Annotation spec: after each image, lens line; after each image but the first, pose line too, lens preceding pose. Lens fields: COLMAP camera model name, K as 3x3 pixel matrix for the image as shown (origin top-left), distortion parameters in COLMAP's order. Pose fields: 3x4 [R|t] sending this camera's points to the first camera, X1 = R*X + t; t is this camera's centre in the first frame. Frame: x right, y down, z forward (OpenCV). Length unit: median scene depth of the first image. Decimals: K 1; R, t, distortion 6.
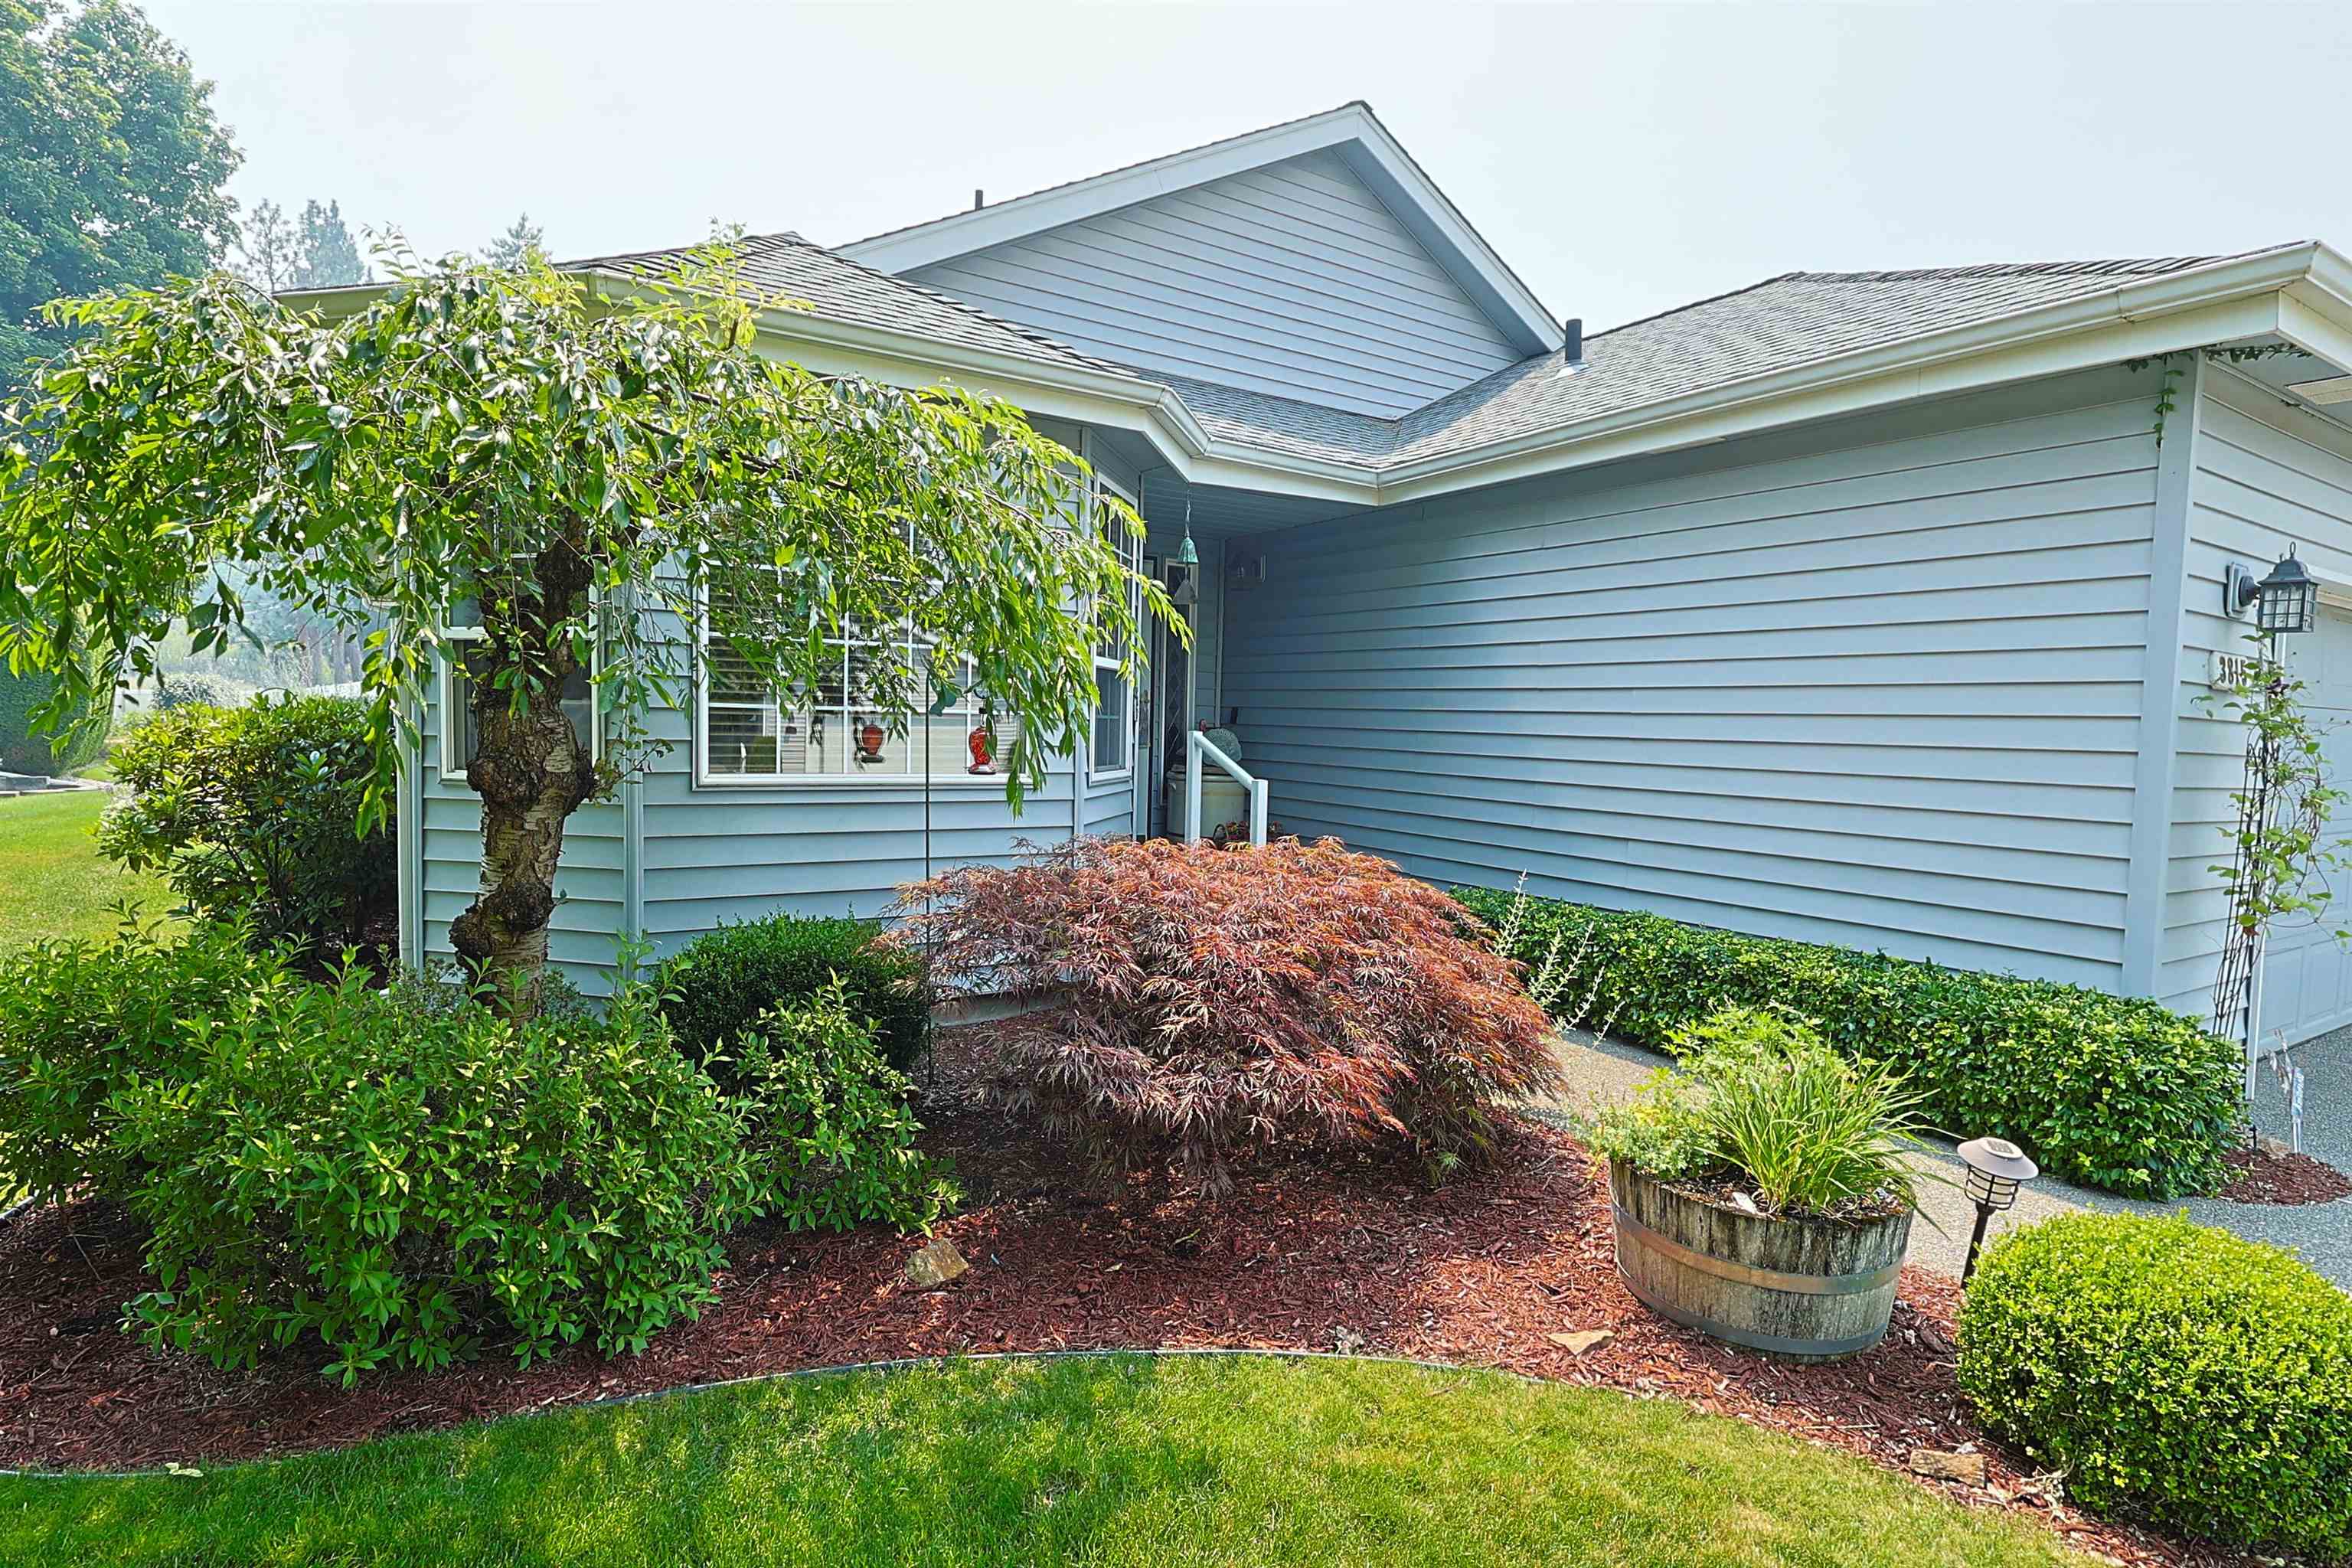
lens RADIAL K [[1215.3, 0, 1173.2], [0, 1215.3, 794.2], [0, 0, 1]] dist [-0.002967, -0.000365]
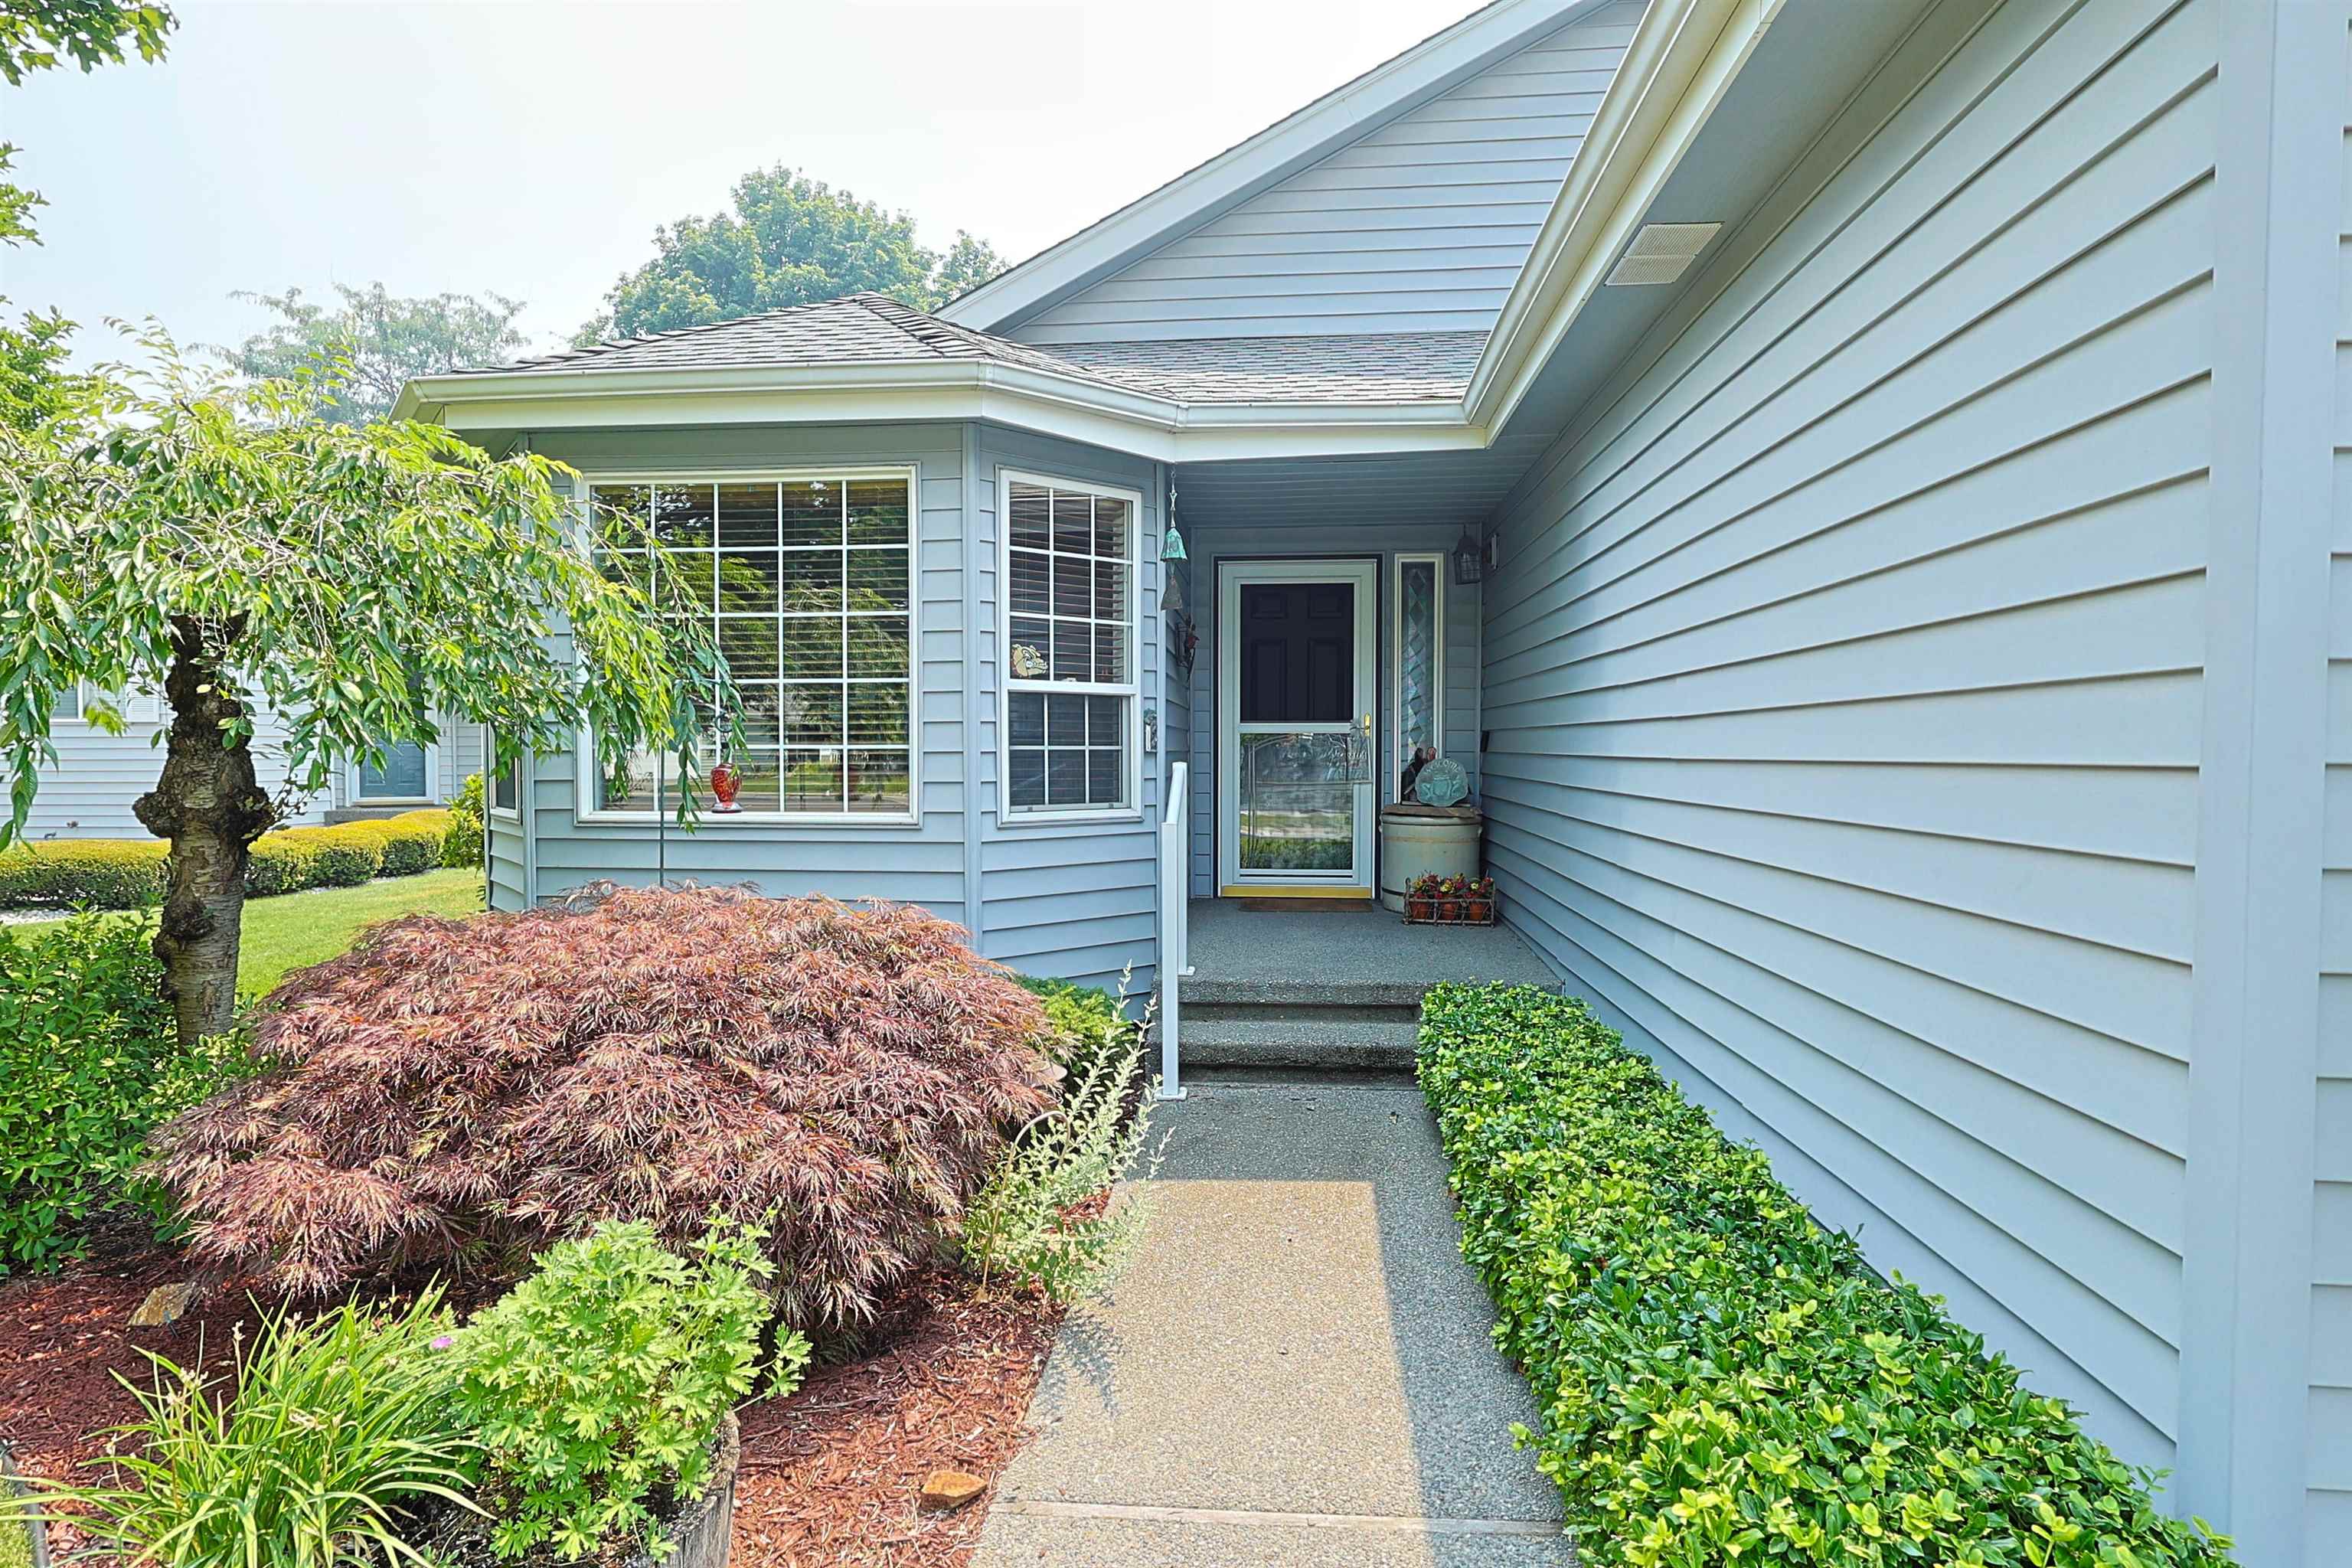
lens RADIAL K [[1215.3, 0, 1171.1], [0, 1215.3, 783.2], [0, 0, 1]] dist [-0.002967, -0.000365]
pose [[0.786755, -0.011520, -0.617158, 0.152822], [-0.013793, 0.999248, -0.036236, -0.001977], [0.617112, 0.037022, 0.786004, 0.103424]]
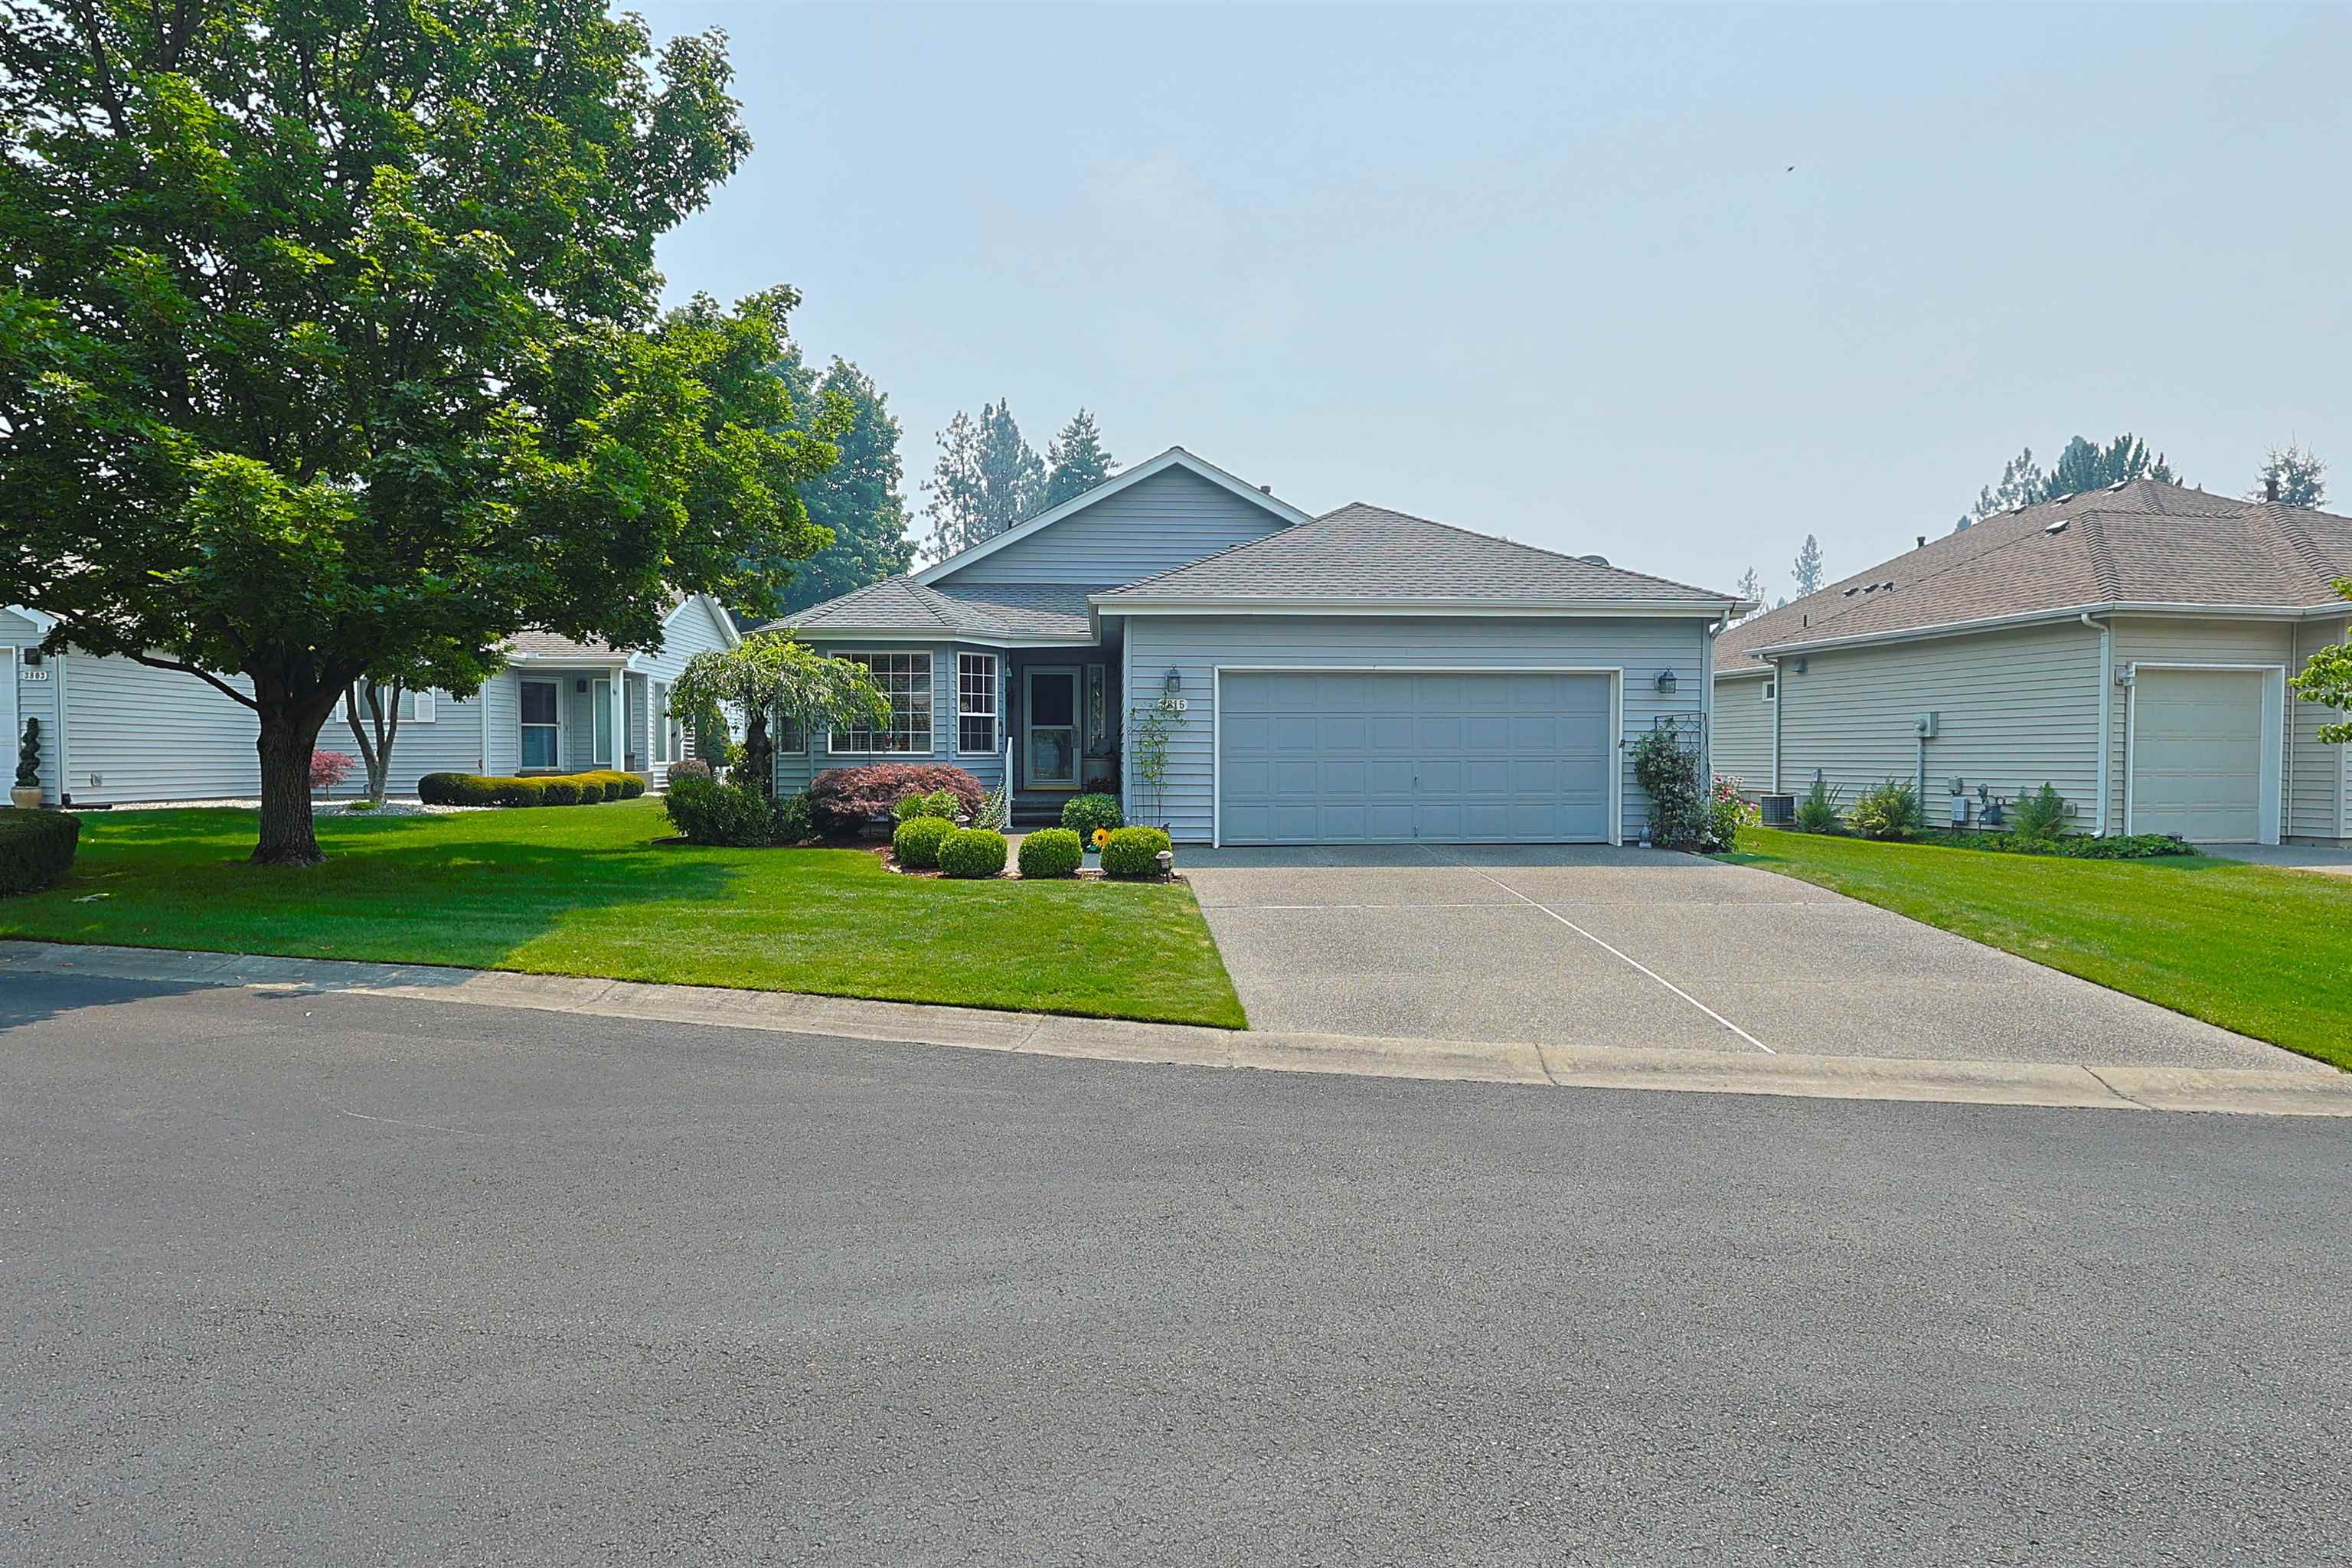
lens RADIAL K [[1215.3, 0, 1176.6], [0, 1215.3, 785.6], [0, 0, 1]] dist [-0.002967, -0.000365]
pose [[0.871417, -0.014614, -0.490325, 0.498055], [-0.004016, 0.999310, -0.036921, 0.046689], [0.490526, 0.034143, 0.870757, -0.355417]]
